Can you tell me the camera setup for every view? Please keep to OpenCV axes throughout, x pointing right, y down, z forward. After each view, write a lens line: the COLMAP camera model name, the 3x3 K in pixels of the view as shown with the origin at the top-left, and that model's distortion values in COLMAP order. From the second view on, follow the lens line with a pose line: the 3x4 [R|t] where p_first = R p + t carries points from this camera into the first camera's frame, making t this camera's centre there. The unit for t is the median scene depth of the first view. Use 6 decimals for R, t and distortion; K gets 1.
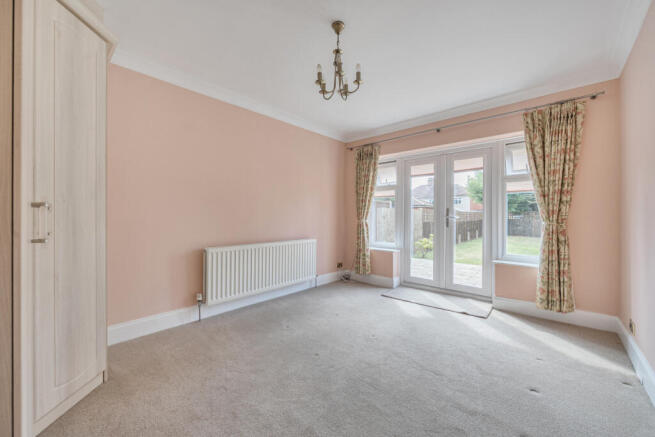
lens RADIAL K [[254.7, 0, 330.1], [0, 254.7, 215.4], [0, 0, 1]] dist [-0.006107, 0.000845]
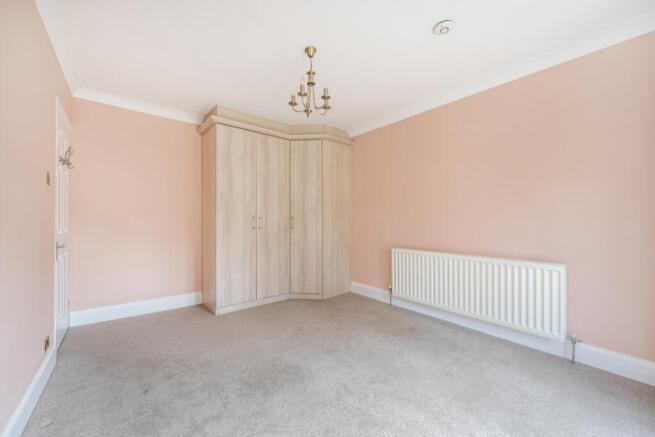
lens RADIAL K [[254.7, 0, 326.4], [0, 254.7, 219.7], [0, 0, 1]] dist [-0.006107, 0.000845]
pose [[-0.166536, -0.012757, -0.985953, 0.769101], [-0.001459, 0.999918, -0.012691, 0.008132], [0.986034, -0.000675, -0.166541, 0.880942]]
